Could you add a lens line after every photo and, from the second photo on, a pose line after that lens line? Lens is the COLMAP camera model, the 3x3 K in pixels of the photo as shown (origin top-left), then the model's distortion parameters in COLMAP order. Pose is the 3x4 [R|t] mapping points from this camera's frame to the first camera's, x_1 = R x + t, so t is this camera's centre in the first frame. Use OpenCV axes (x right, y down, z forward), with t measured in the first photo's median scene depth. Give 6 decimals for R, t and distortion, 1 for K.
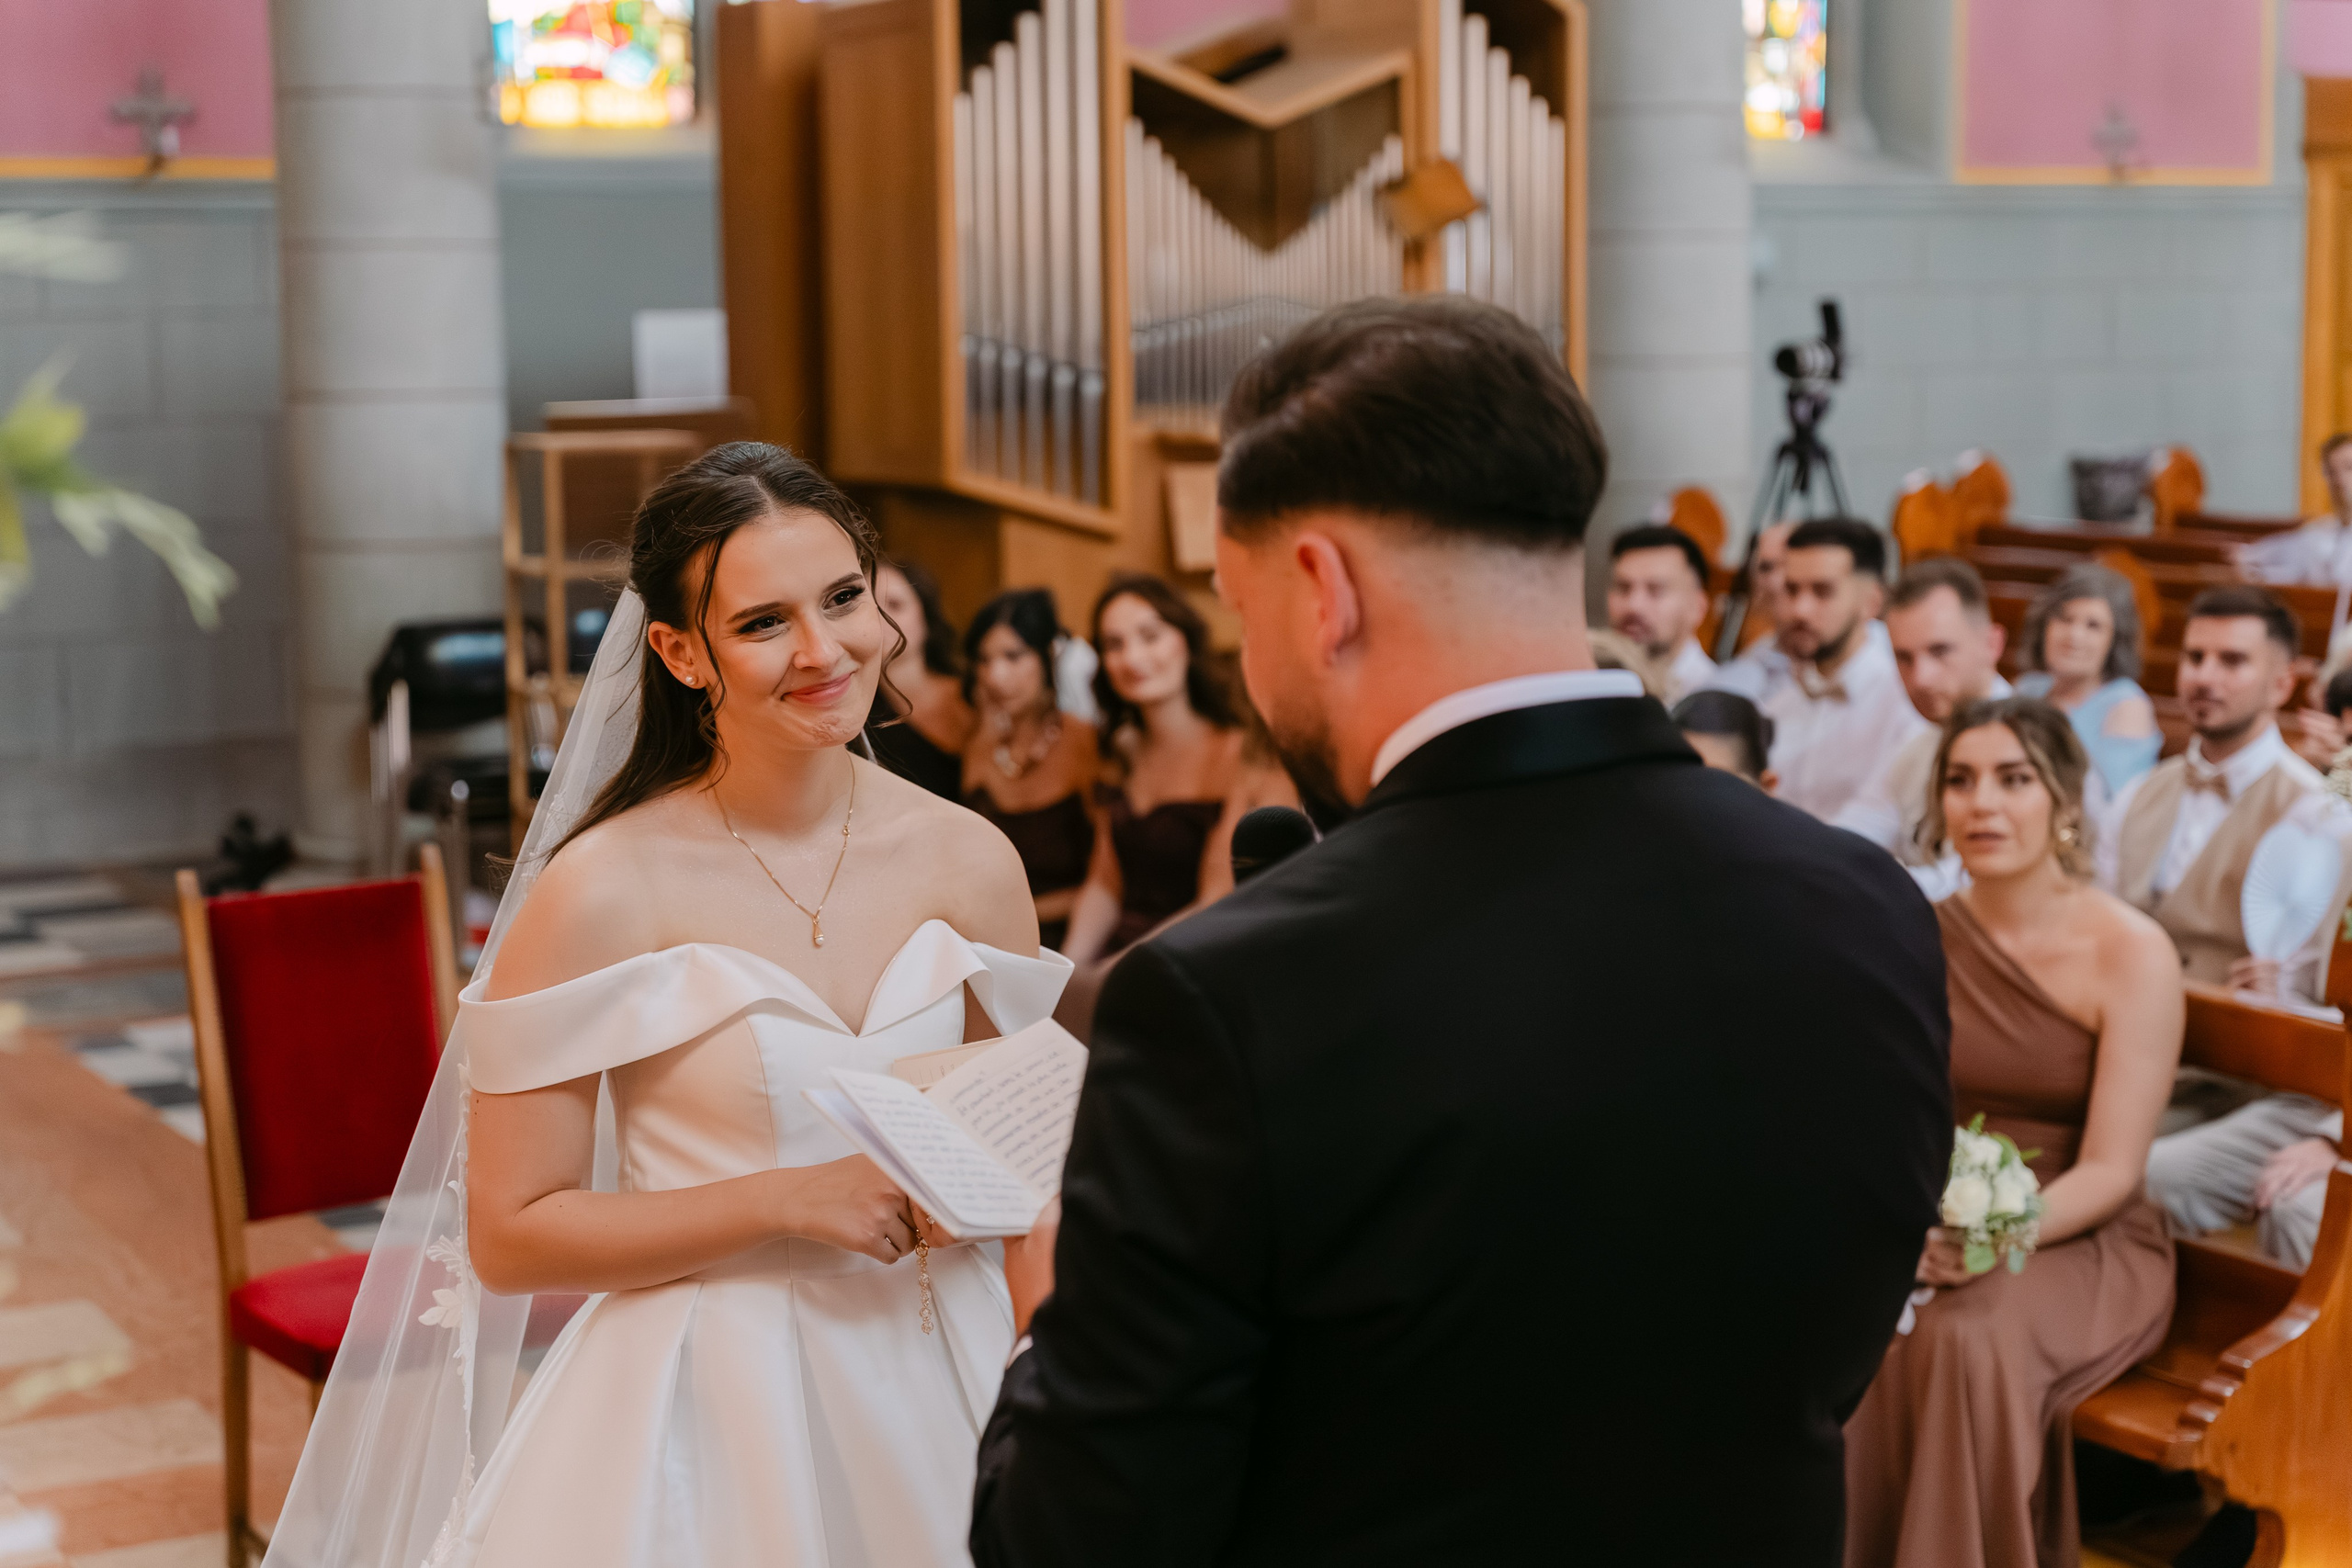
lens RADIAL K [[3726.9, 0, 1181.8], [0, 3726.9, 778.5], [0, 0, 1]] dist [-0.001344, 0.000000]
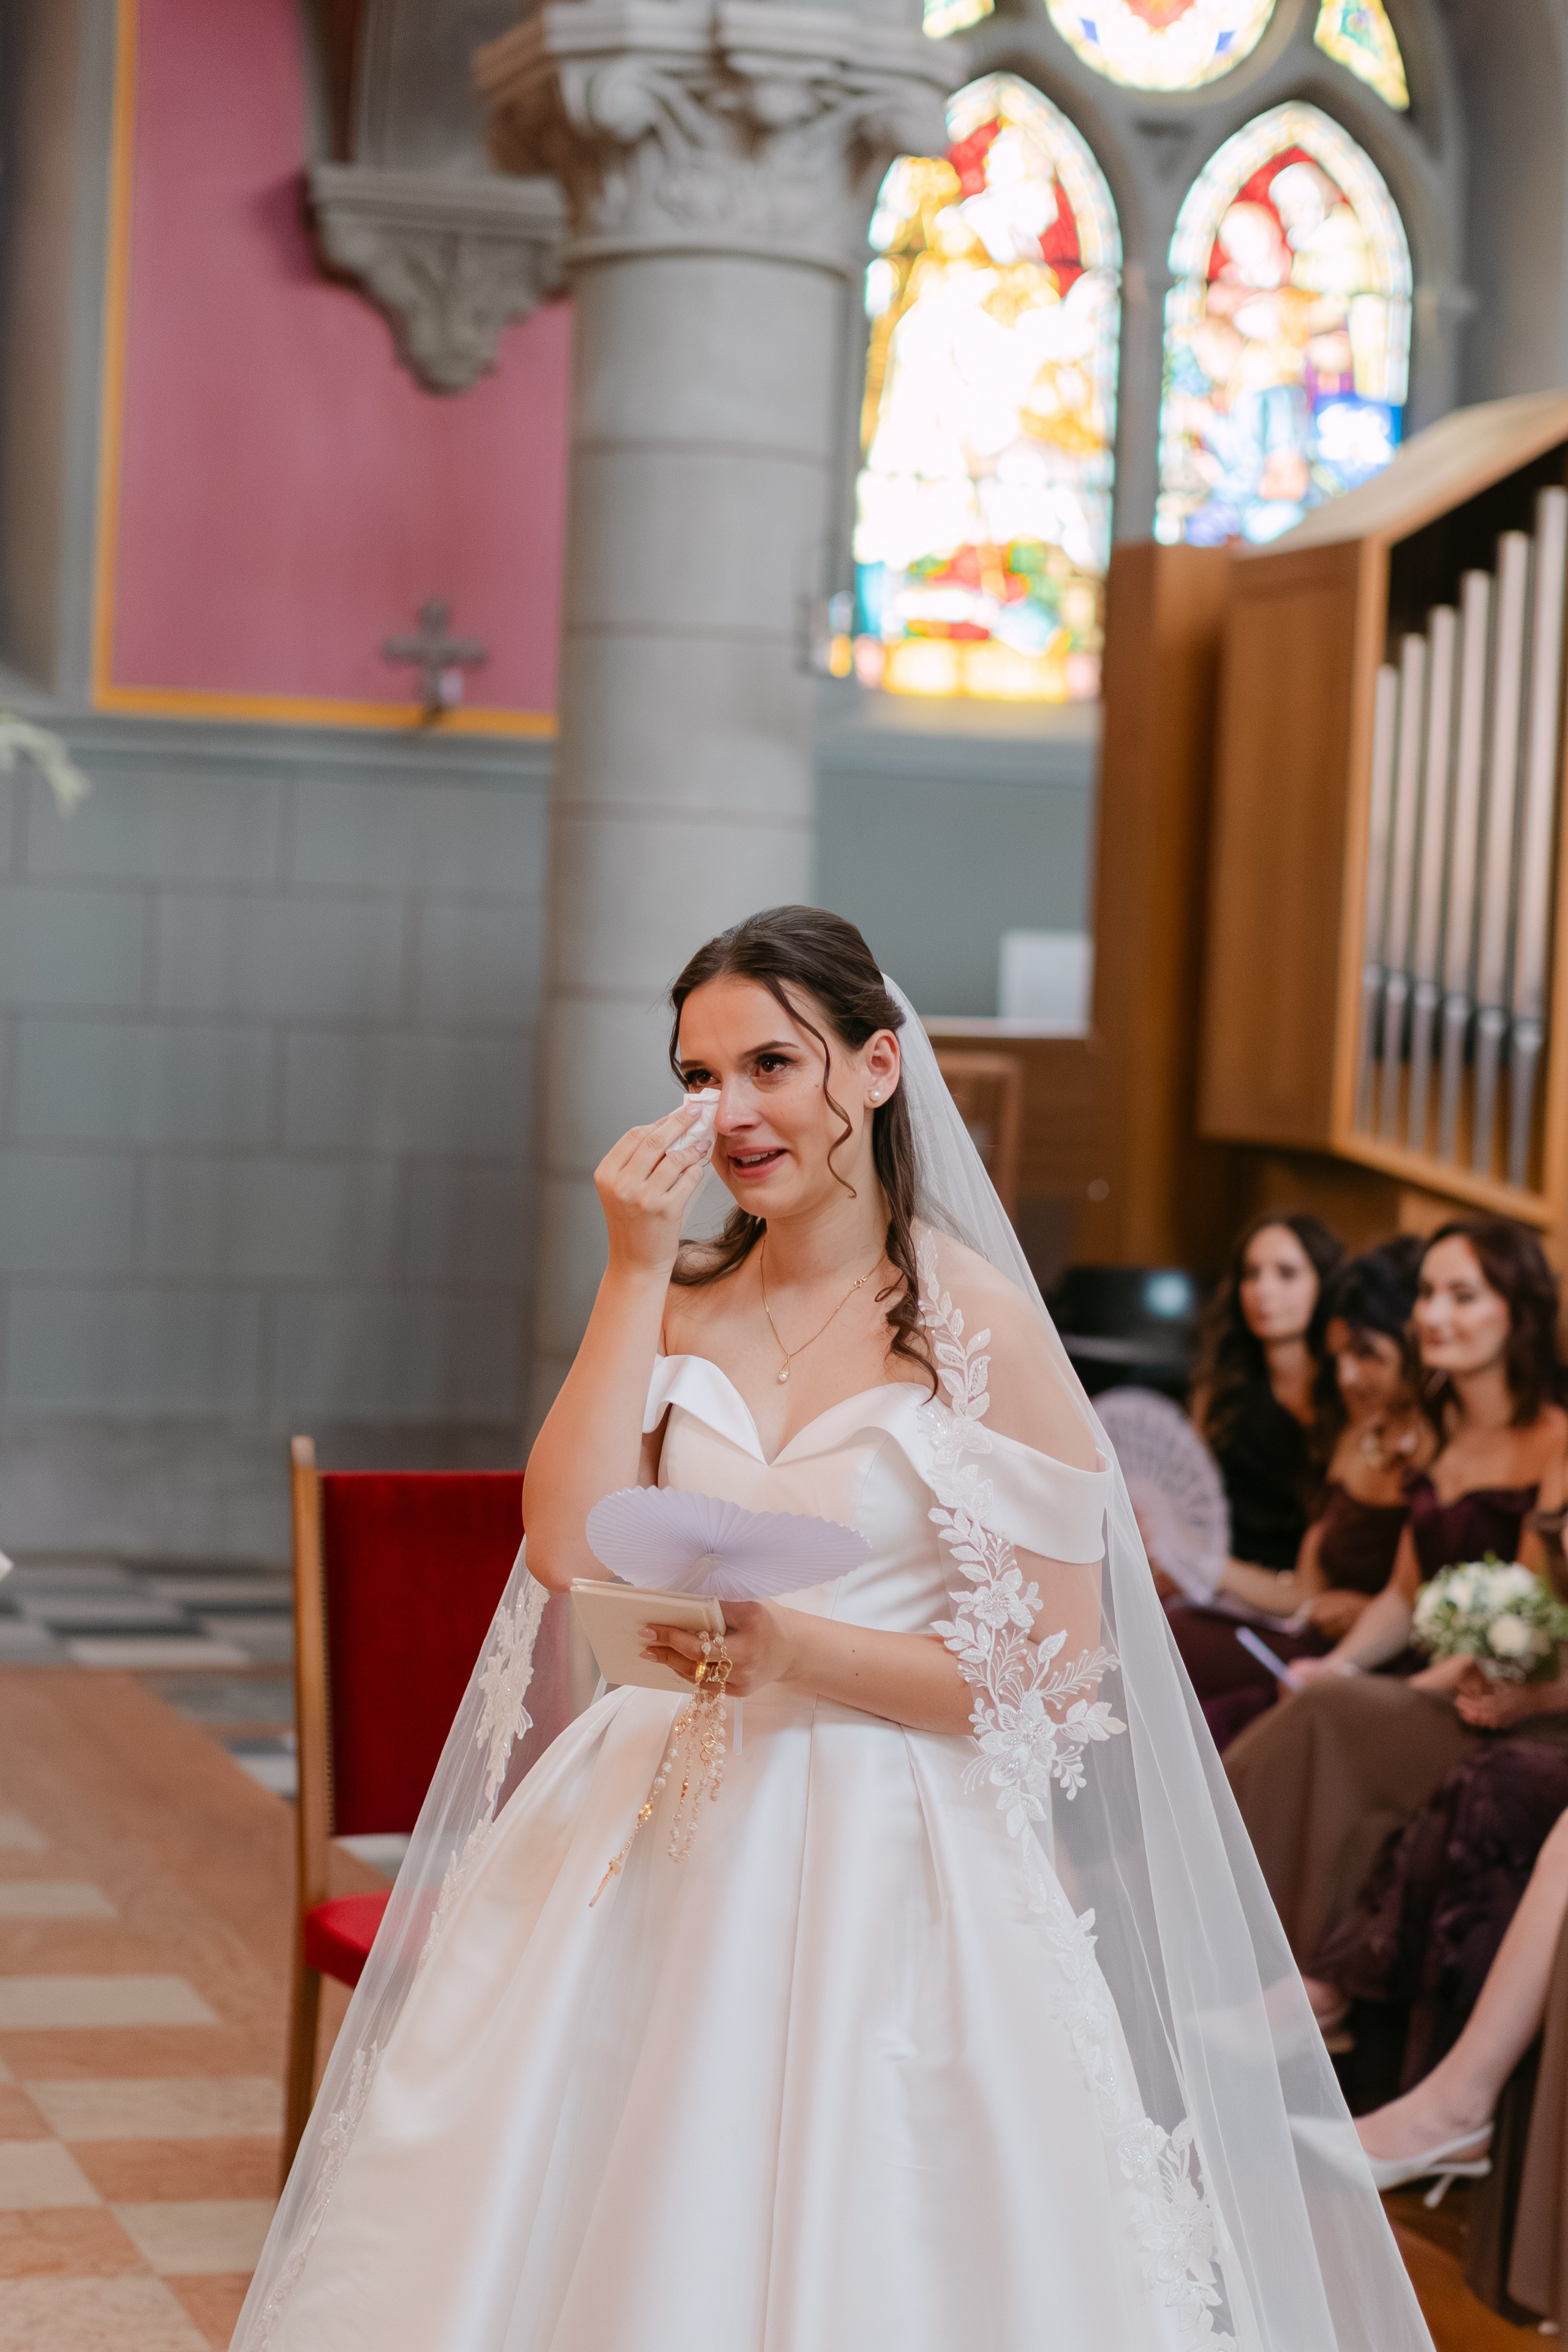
lens RADIAL K [[5222.2, 0, 779.3], [0, 5222.2, 1182.1], [0, 0, 1]] dist [-0.000972, 0.000000]
pose [[0.975542, 0.067020, -0.209345, 0.054462], [-0.085985, 0.992847, -0.082838, 0.030447], [0.202296, 0.098812, 0.974327, -0.109782]]
